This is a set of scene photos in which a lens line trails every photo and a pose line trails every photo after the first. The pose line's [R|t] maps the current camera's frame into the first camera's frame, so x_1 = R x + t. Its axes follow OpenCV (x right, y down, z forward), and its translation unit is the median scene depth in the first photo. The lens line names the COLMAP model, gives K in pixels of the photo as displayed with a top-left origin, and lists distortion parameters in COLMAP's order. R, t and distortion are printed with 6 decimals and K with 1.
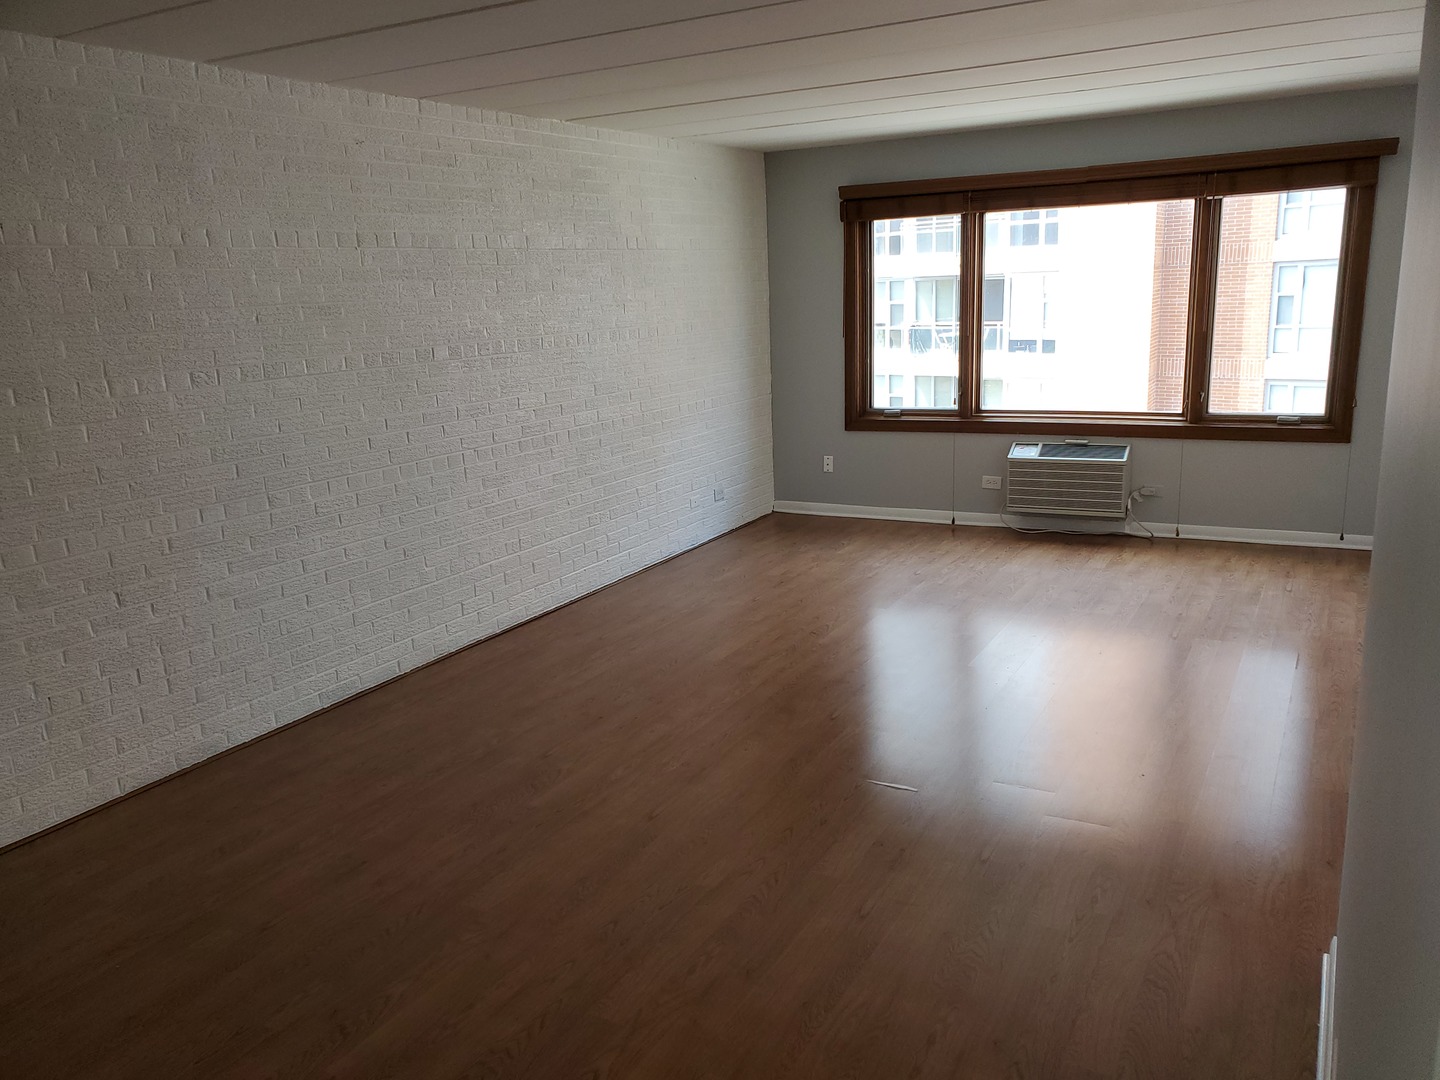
lens RADIAL K [[1124.6, 0, 688.1], [0, 1124.6, 564.8], [0, 0, 1]] dist [0.081366, -0.150254]
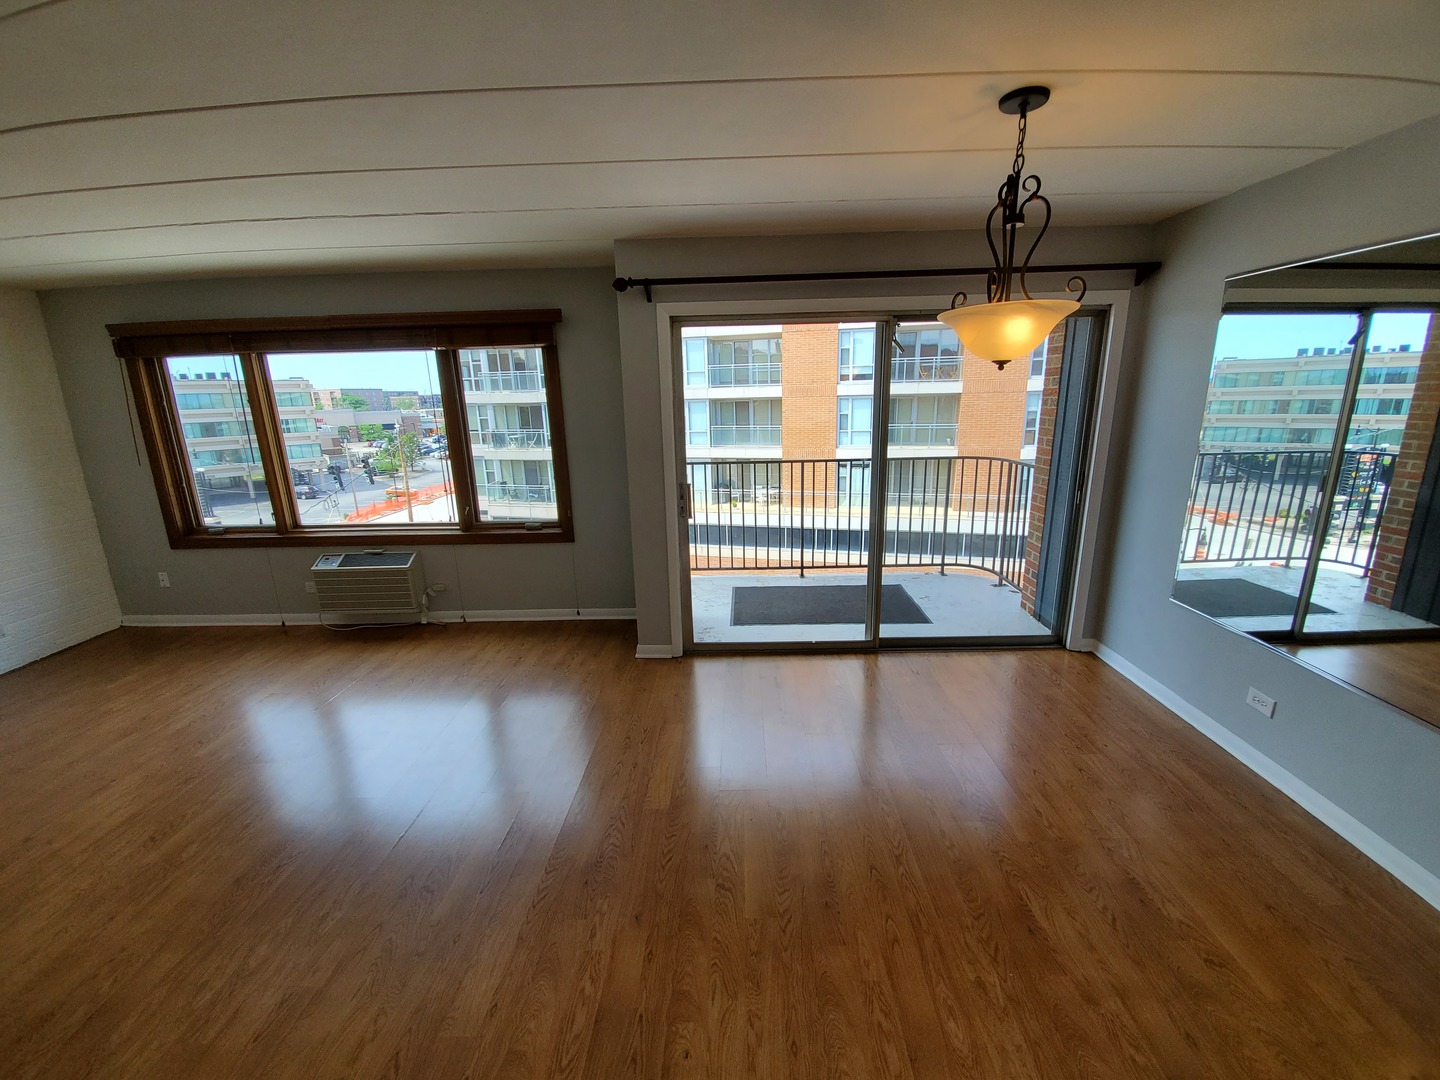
lens RADIAL K [[571.5, 0, 727.8], [0, 571.5, 541.0], [0, 0, 1]] dist [0.012824, -0.016559]
pose [[0.866467, -0.093461, 0.490408, 0.360560], [0.100633, 0.994854, 0.011798, -0.086594], [-0.488987, 0.039129, 0.871413, 0.288952]]
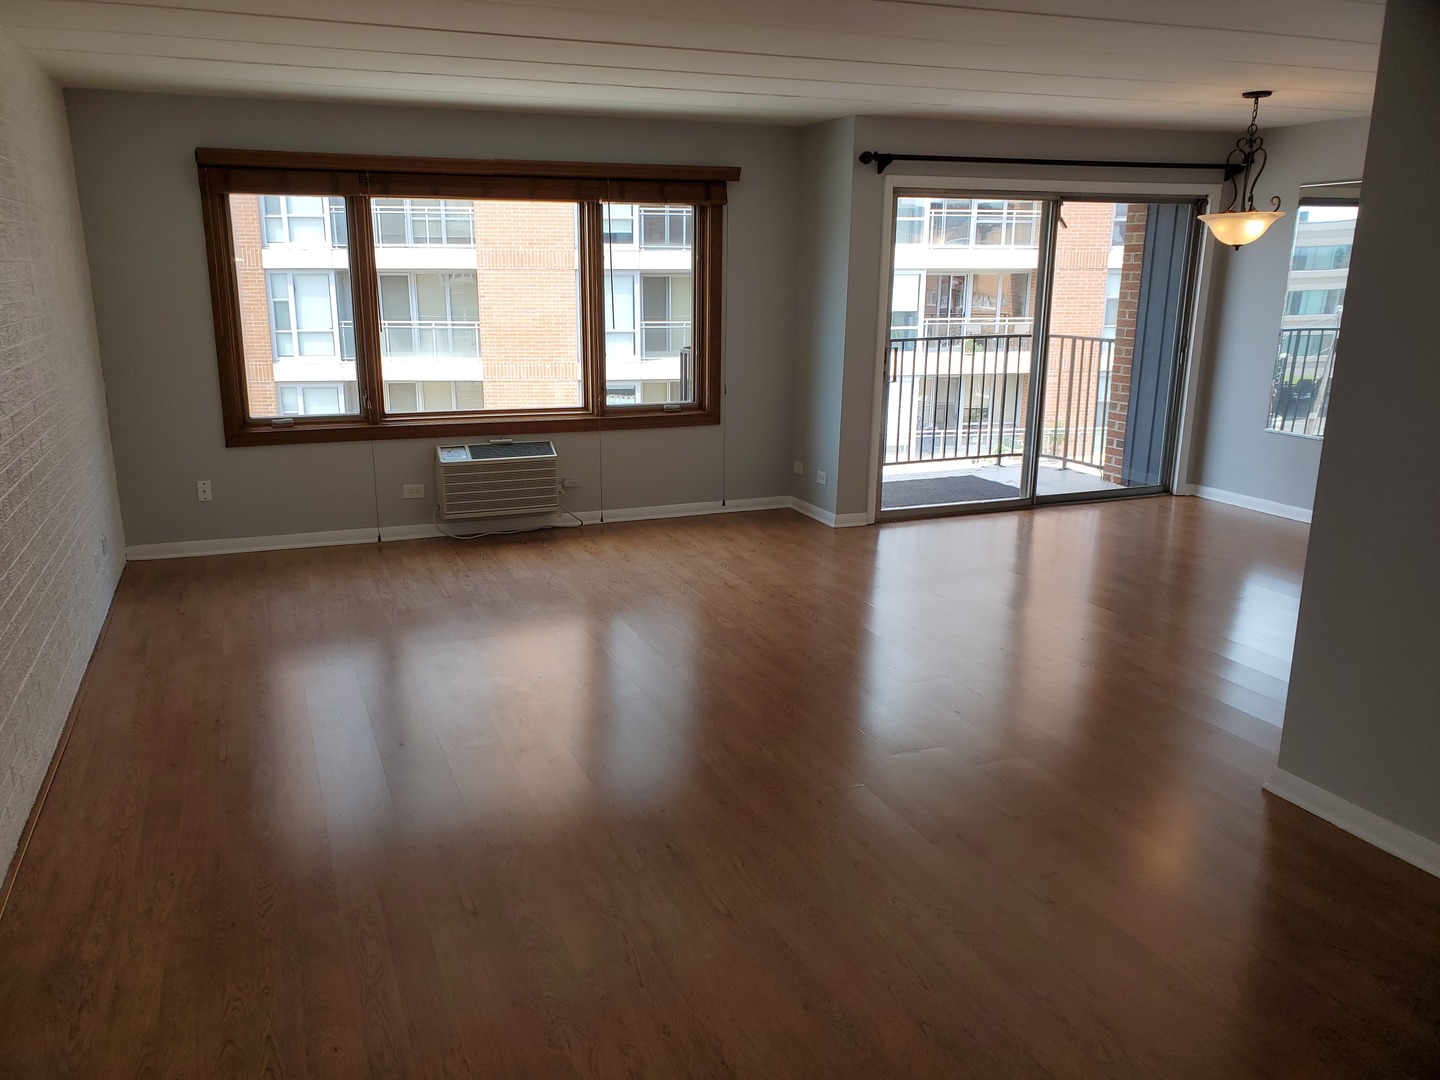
lens RADIAL K [[1124.6, 0, 688.1], [0, 1124.6, 564.8], [0, 0, 1]] dist [0.081366, -0.150254]
pose [[0.613258, -0.153133, 0.774897, -0.328304], [0.160070, 0.984766, 0.067927, -0.041460], [-0.773494, 0.082381, 0.628427, 0.255038]]
